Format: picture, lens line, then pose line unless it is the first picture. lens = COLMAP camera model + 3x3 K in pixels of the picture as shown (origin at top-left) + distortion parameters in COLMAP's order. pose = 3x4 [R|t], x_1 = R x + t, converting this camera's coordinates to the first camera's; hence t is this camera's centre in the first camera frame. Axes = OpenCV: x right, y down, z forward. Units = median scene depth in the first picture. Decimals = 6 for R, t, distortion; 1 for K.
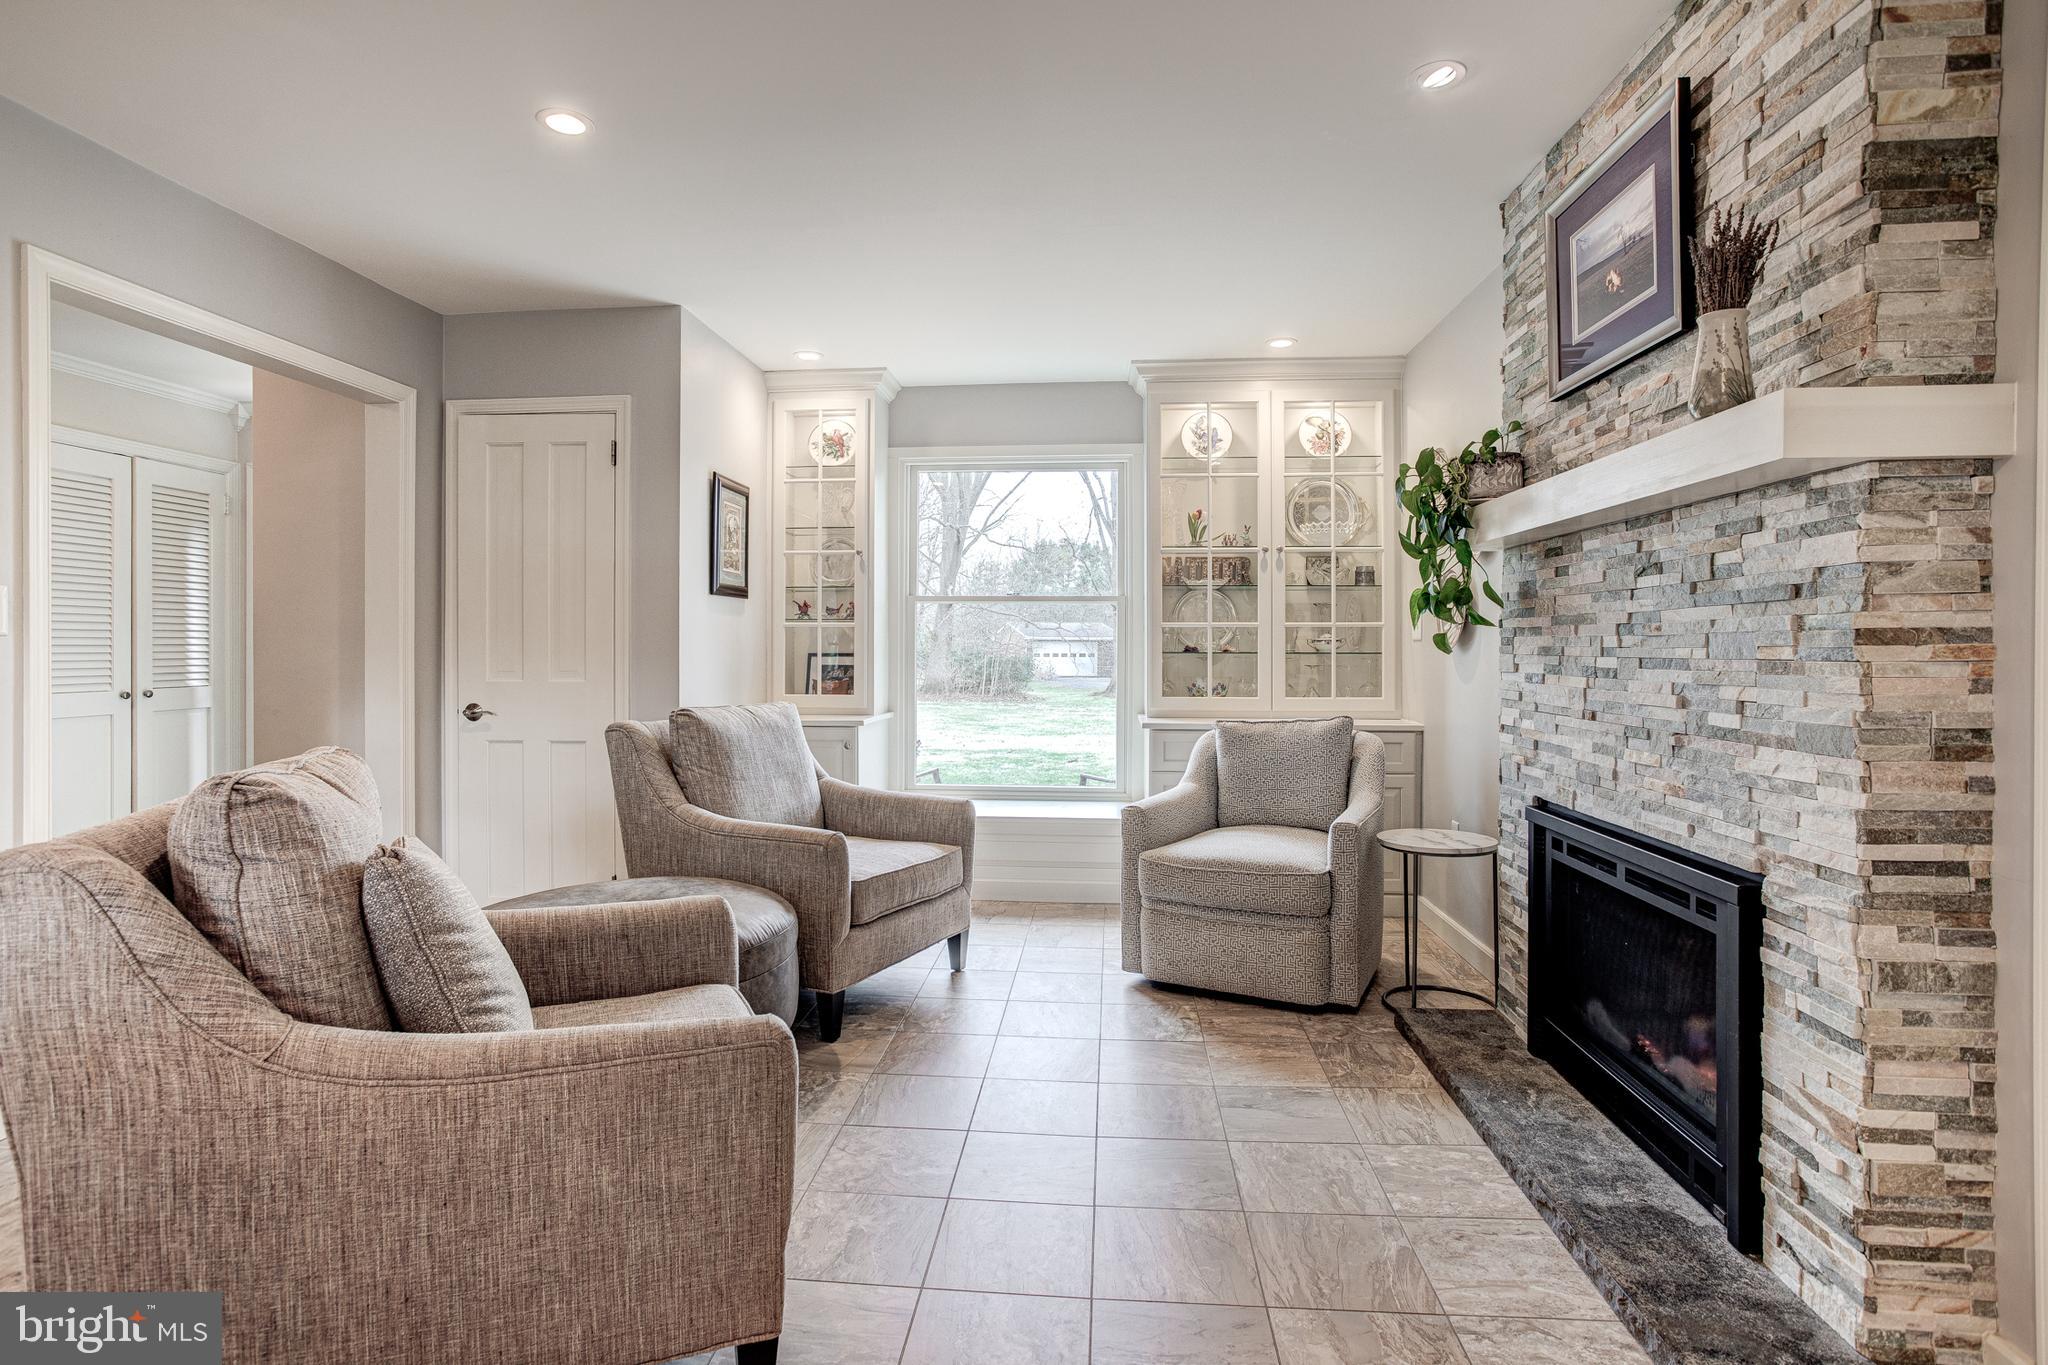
lens RADIAL K [[1003.3, 0, 995.9], [0, 1003.3, 655.7], [0, 0, 1]] dist [-0.004065, -0.000419]
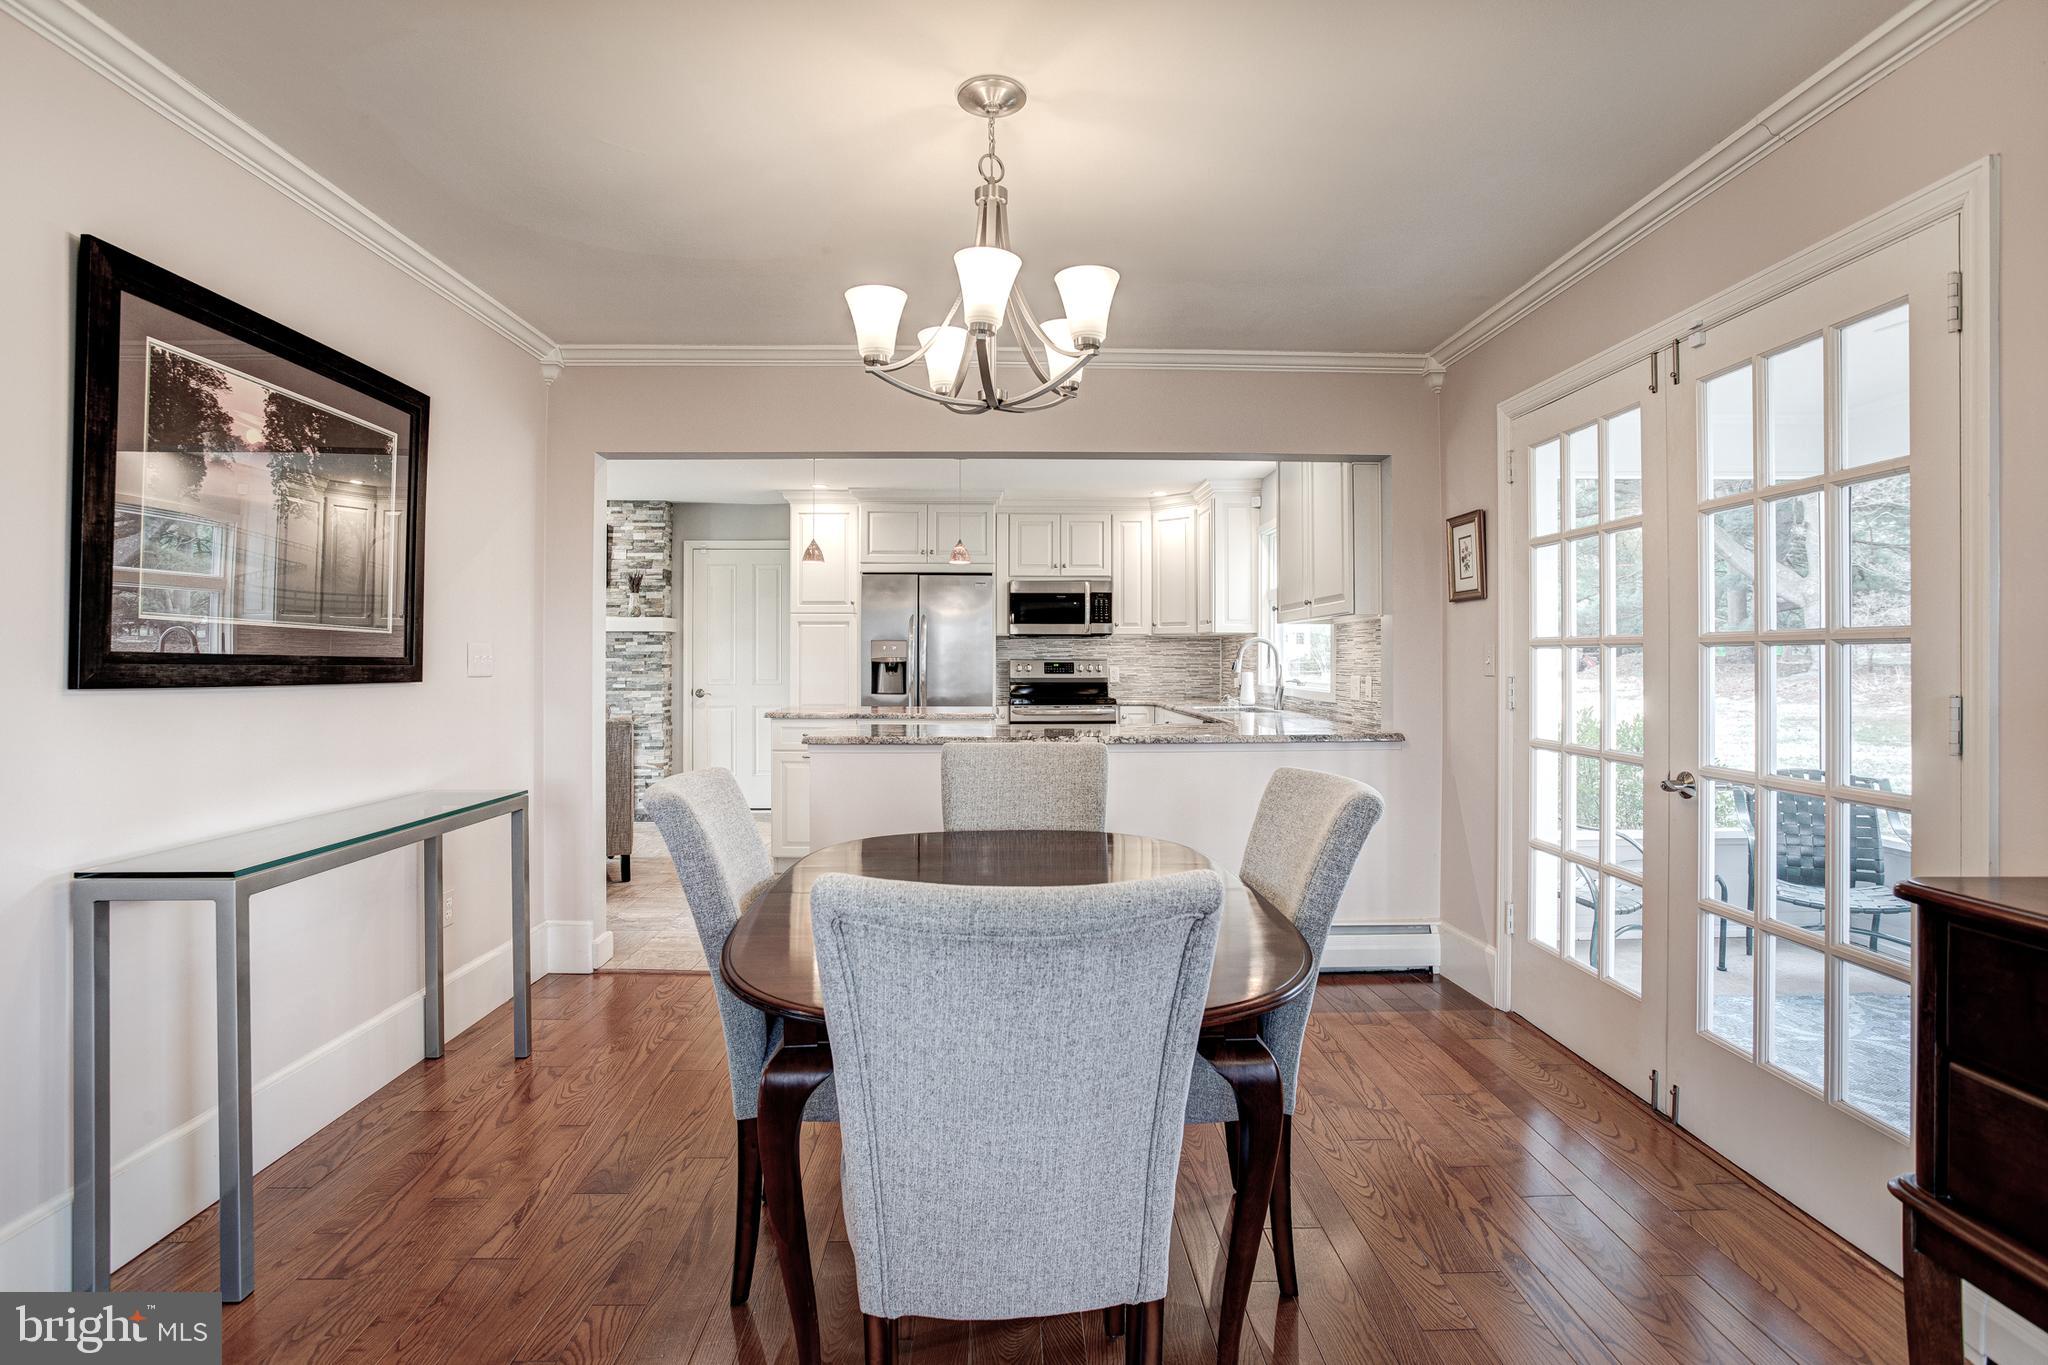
lens RADIAL K [[1020.1, 0, 1029.2], [0, 1020.1, 649.9], [0, 0, 1]] dist [-0.043577, 0.016331]
pose [[-0.135942, 0.006755, 0.990694, -3.923301], [0.008162, 0.999950, -0.005698, -0.050284], [-0.990683, 0.007312, -0.135990, -0.117514]]
